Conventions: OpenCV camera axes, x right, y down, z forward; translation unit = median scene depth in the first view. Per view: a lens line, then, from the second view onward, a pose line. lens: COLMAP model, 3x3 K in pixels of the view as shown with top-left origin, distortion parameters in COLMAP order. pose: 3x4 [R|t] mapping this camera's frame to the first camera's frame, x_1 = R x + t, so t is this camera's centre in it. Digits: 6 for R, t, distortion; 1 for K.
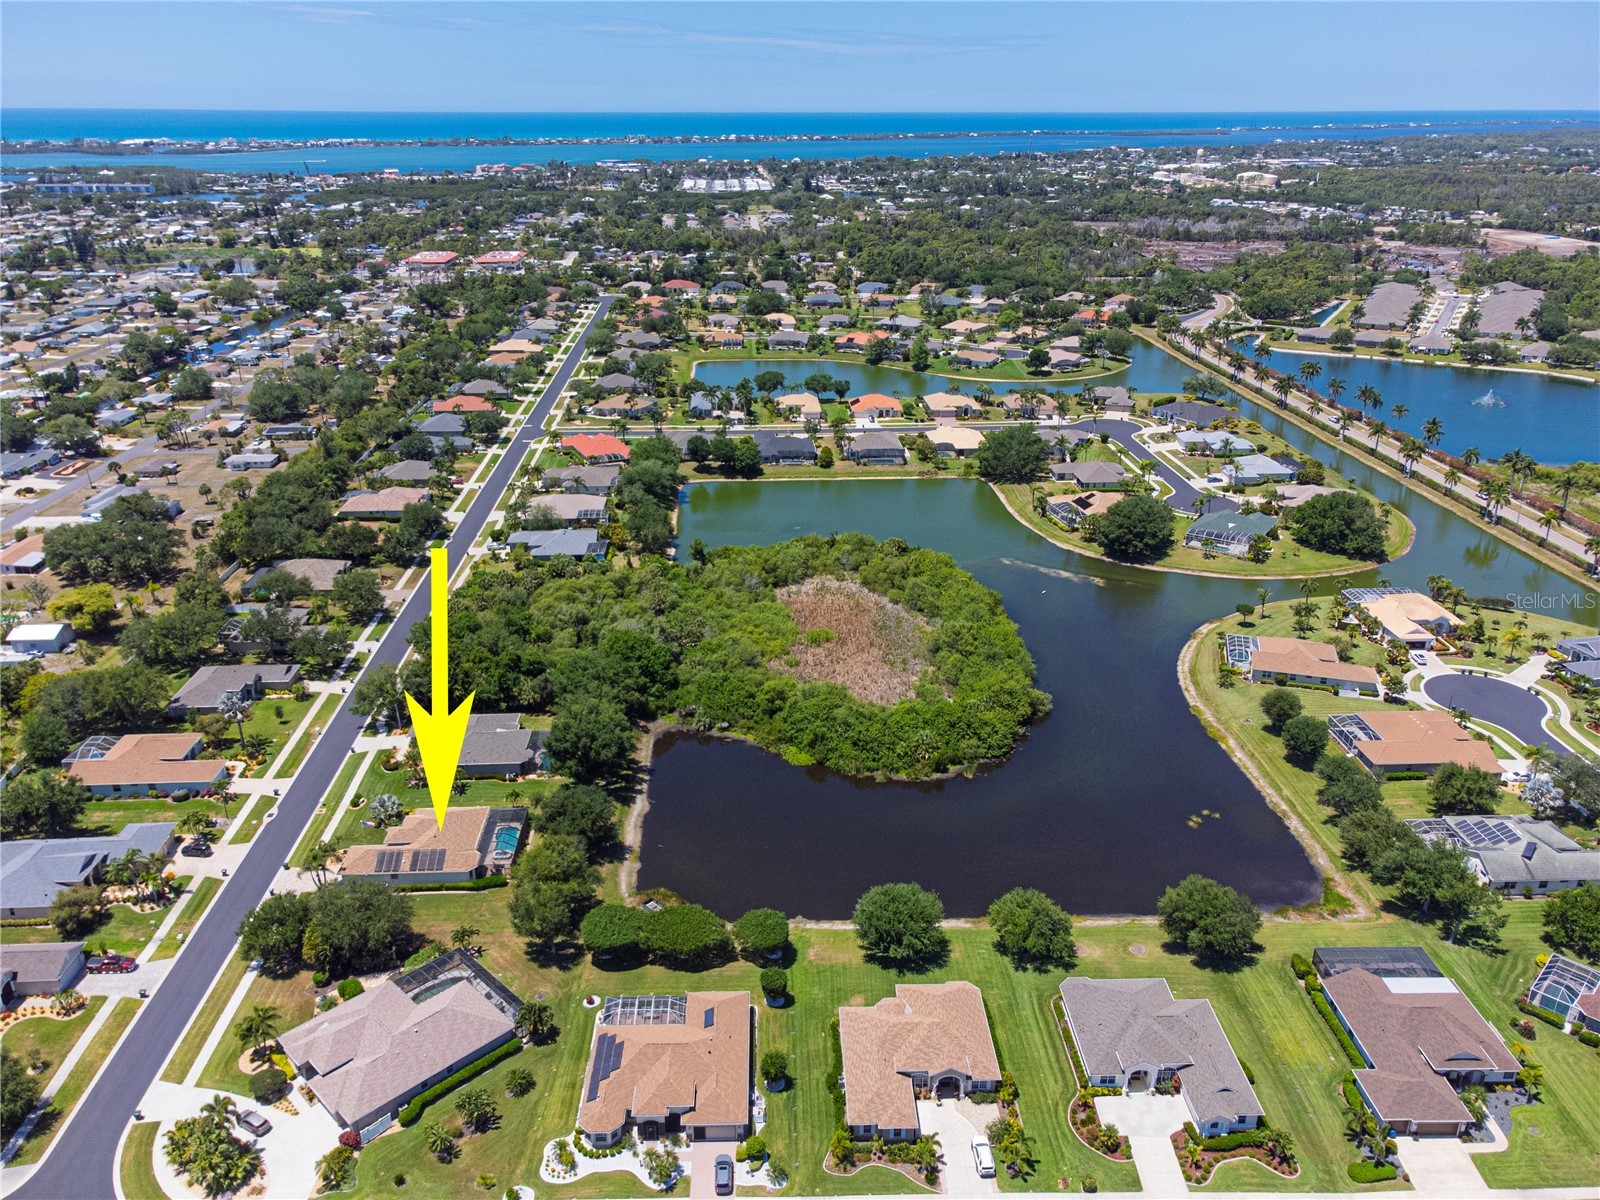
lens RADIAL K [[1226.5, 0, 800.0], [0, 1226.5, 600.0], [0, 0, 1]] dist [0.030606, -0.005393]
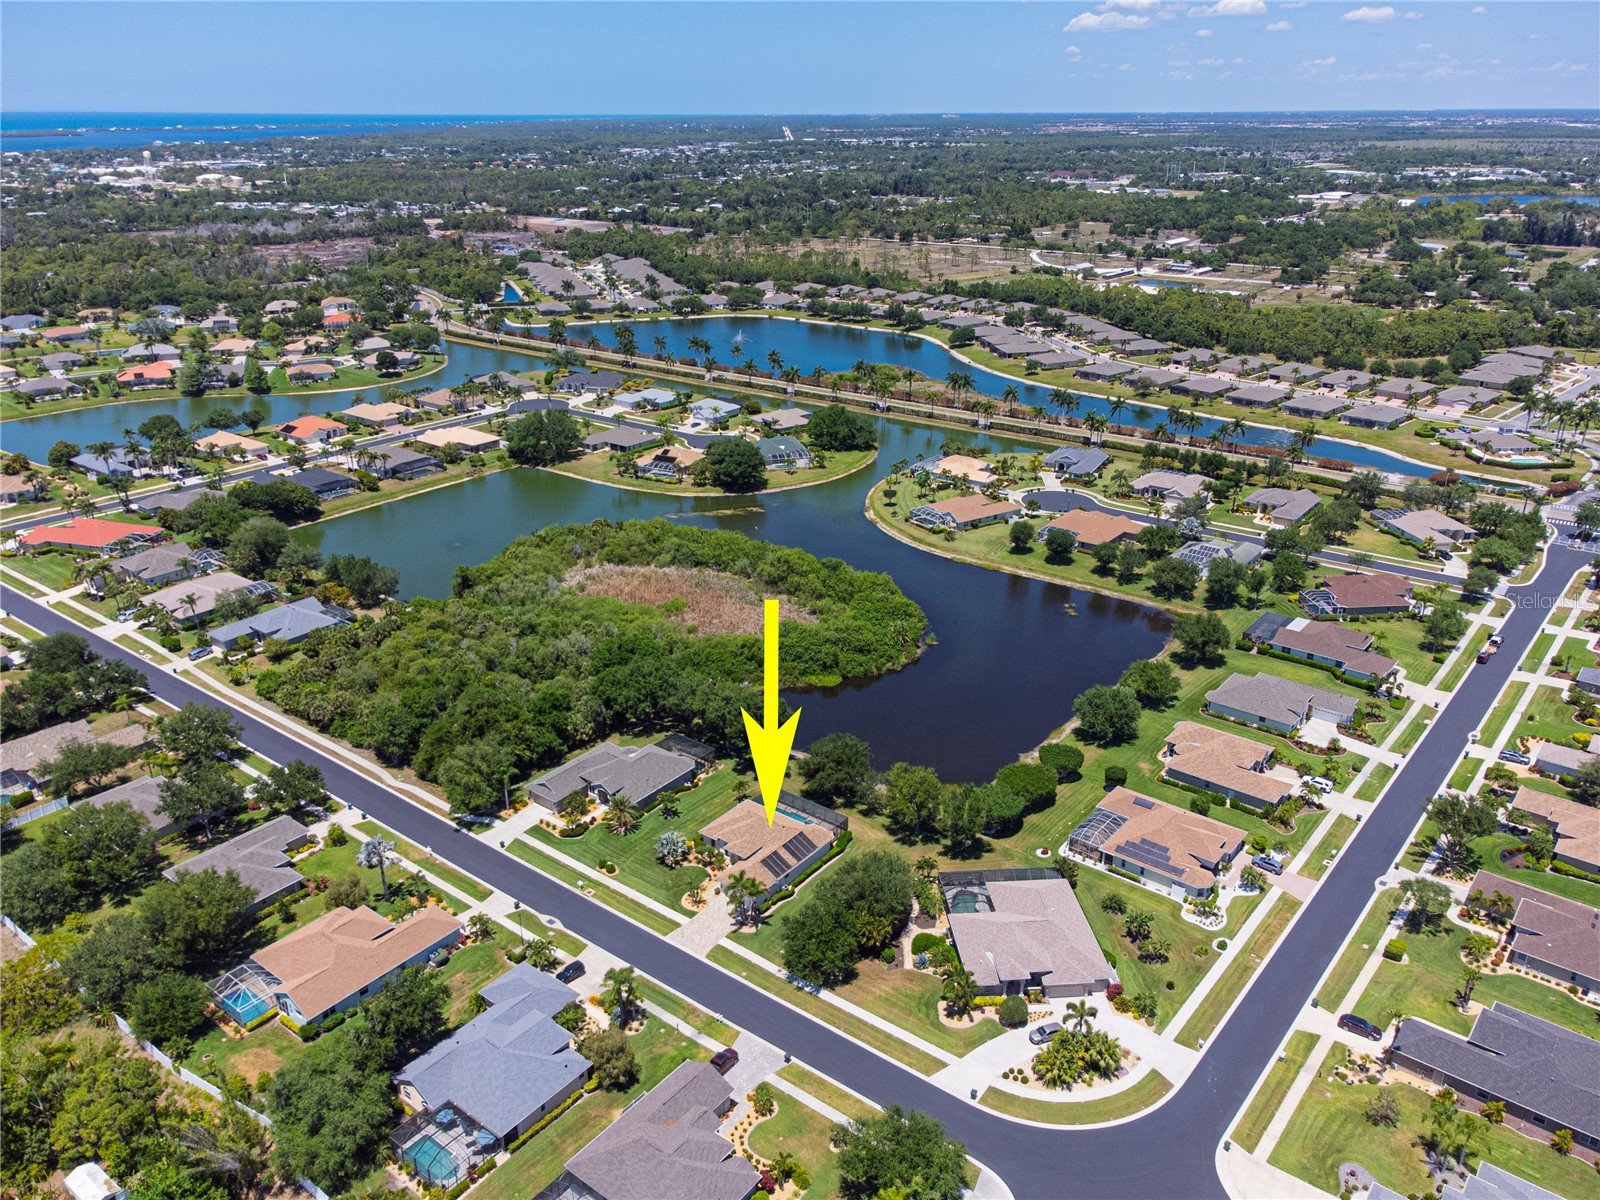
lens RADIAL K [[1199.8, 0, 800.0], [0, 1199.8, 600.0], [0, 0, 1]] dist [0.036552, -0.003973]
pose [[0.643538, -0.290922, 0.707971, -0.550907], [0.287429, 0.949110, 0.128742, -0.065783], [-0.709397, 0.120641, 0.694408, 0.161265]]
